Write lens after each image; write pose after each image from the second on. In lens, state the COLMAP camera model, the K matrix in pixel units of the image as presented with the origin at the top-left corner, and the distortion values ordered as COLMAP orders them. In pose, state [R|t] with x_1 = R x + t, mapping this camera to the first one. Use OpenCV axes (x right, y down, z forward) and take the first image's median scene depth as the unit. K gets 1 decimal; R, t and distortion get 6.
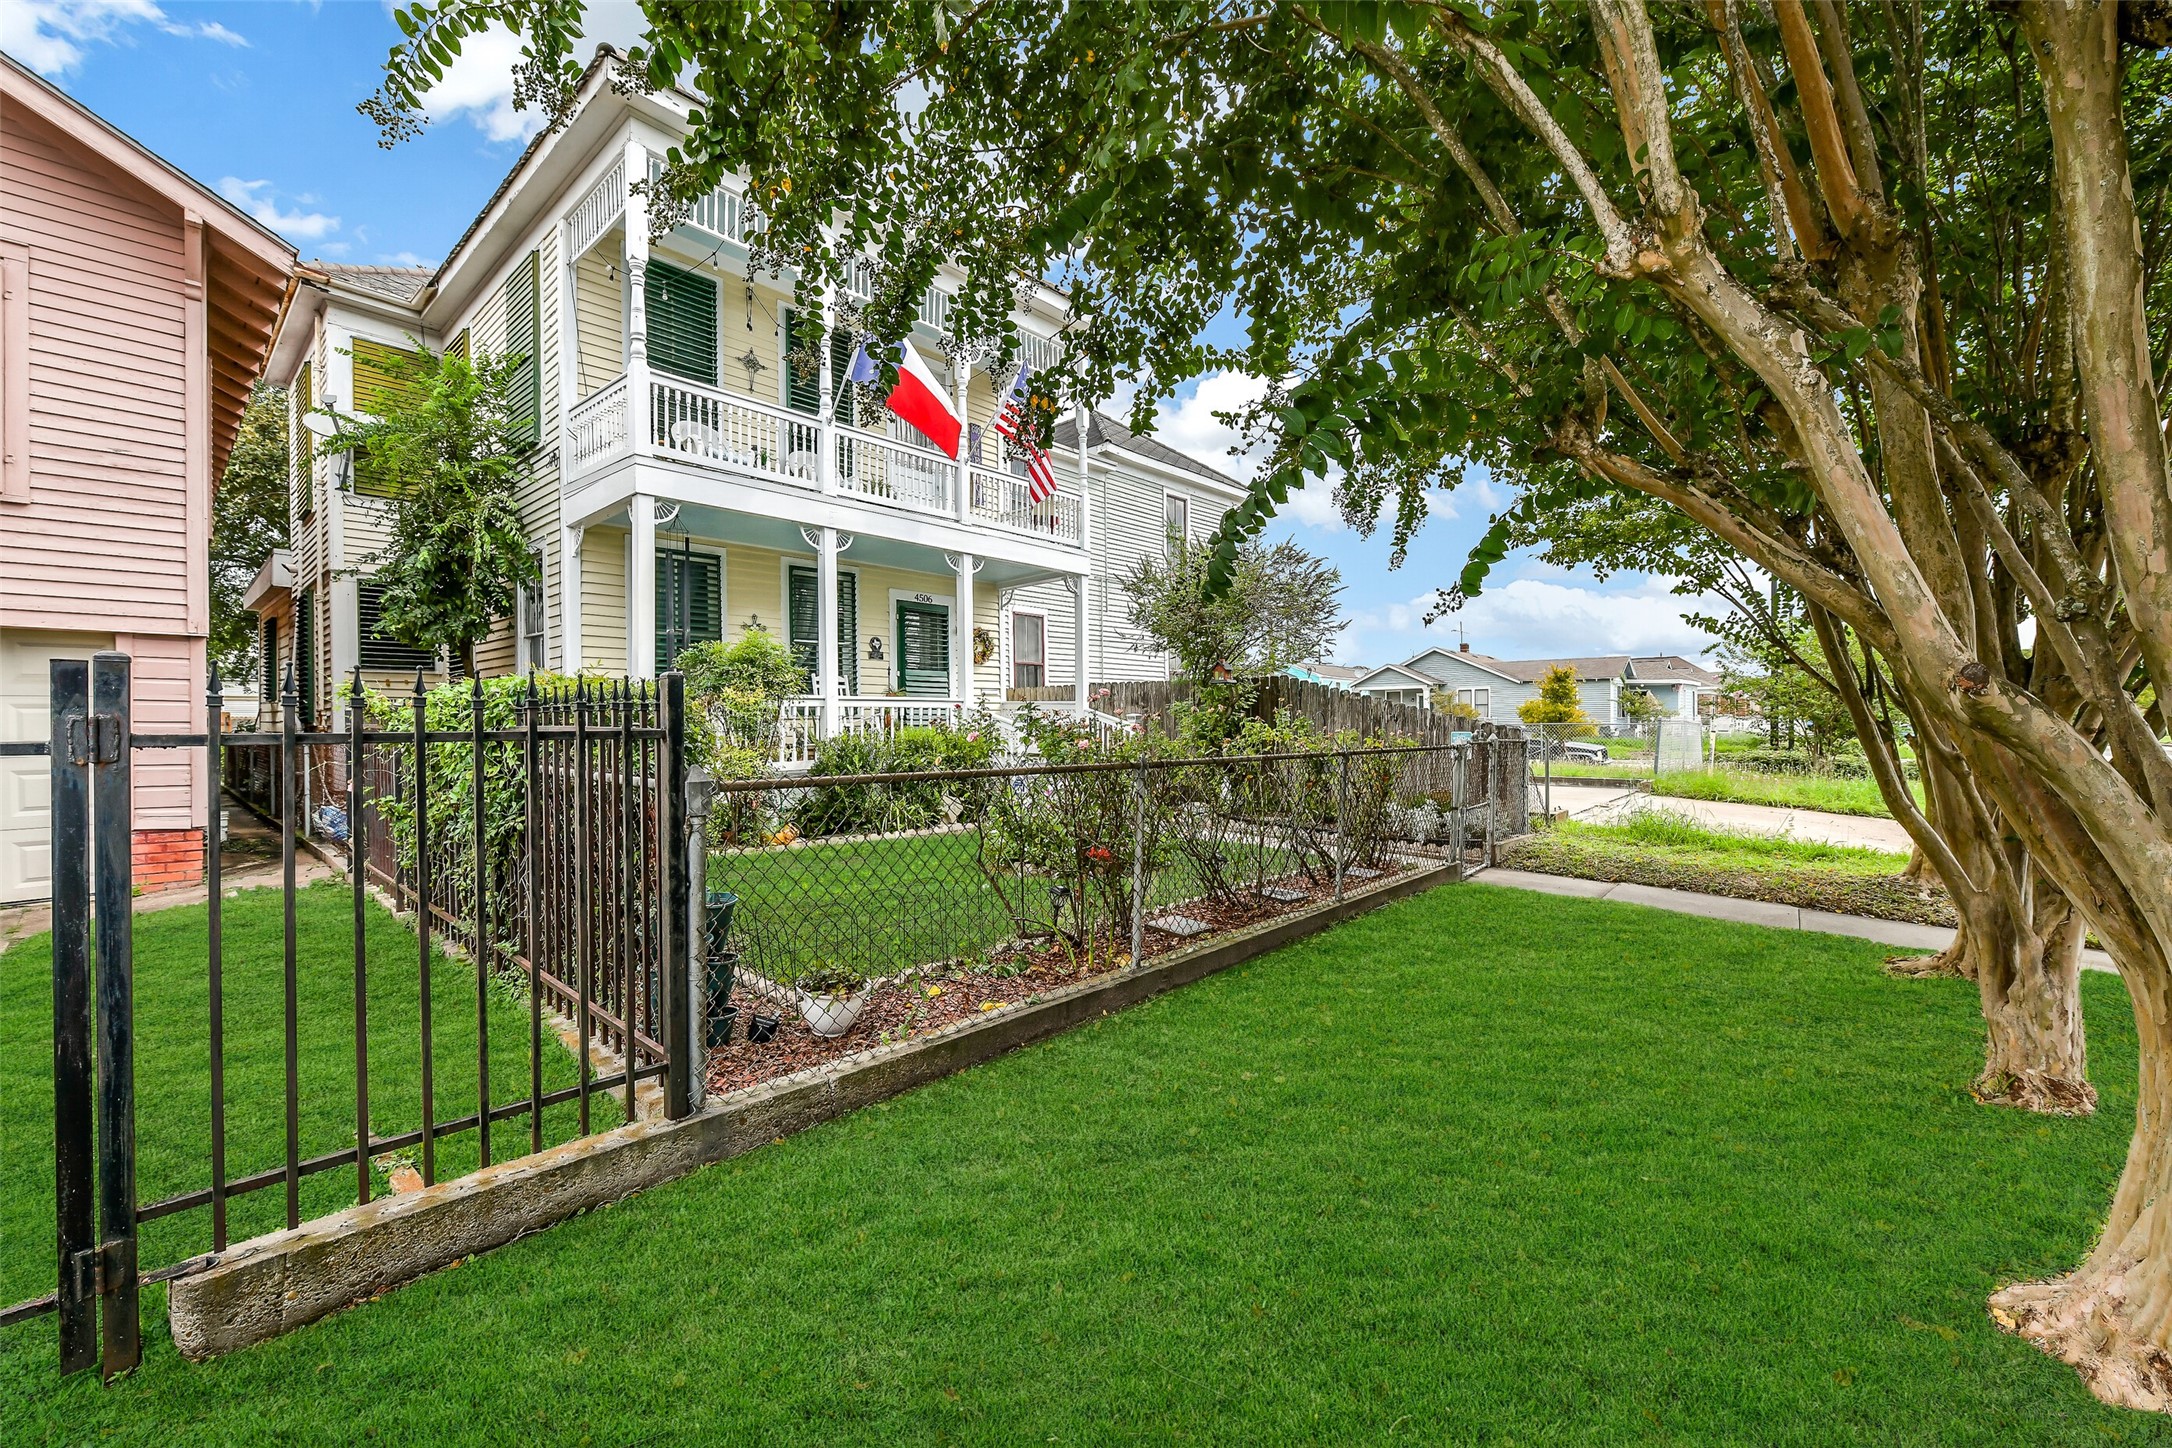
lens RADIAL K [[863.0, 0, 1110.0], [0, 863.0, 725.2], [0, 0, 1]] dist [-0.008749, -0.001019]
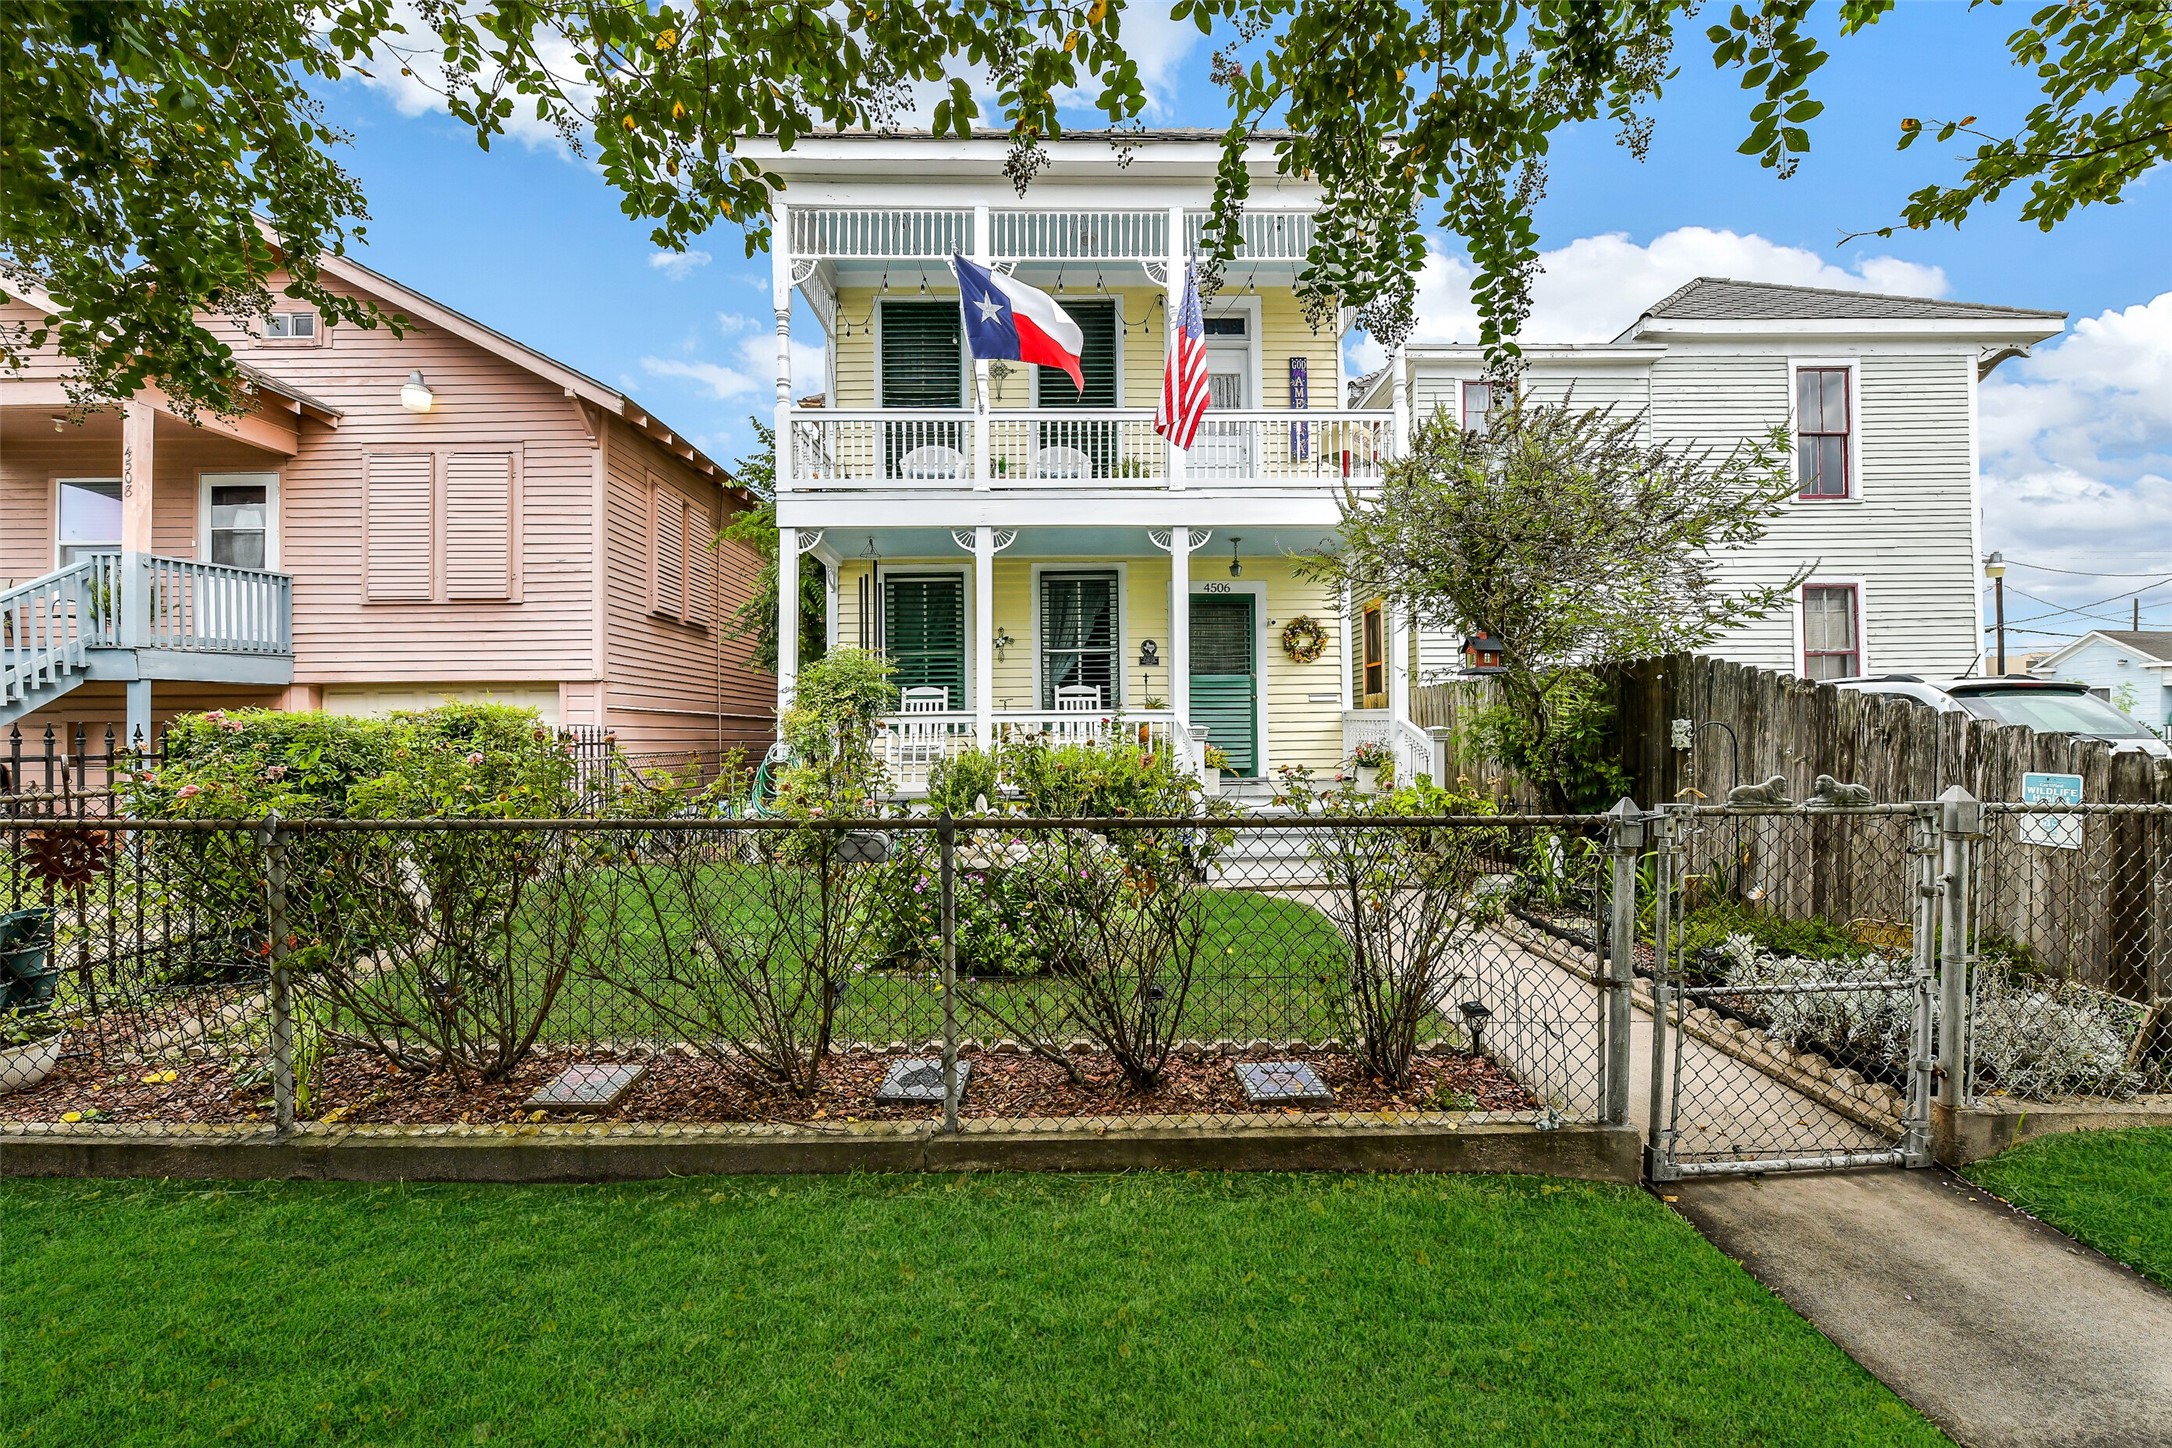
lens RADIAL K [[863.0, 0, 1084.0], [0, 863.0, 729.6], [0, 0, 1]] dist [-0.008749, -0.001019]
pose [[0.665921, -0.002750, -0.746017, 0.411734], [0.000253, 0.999994, -0.003460, -0.010460], [0.746022, 0.002116, 0.665918, 0.455259]]
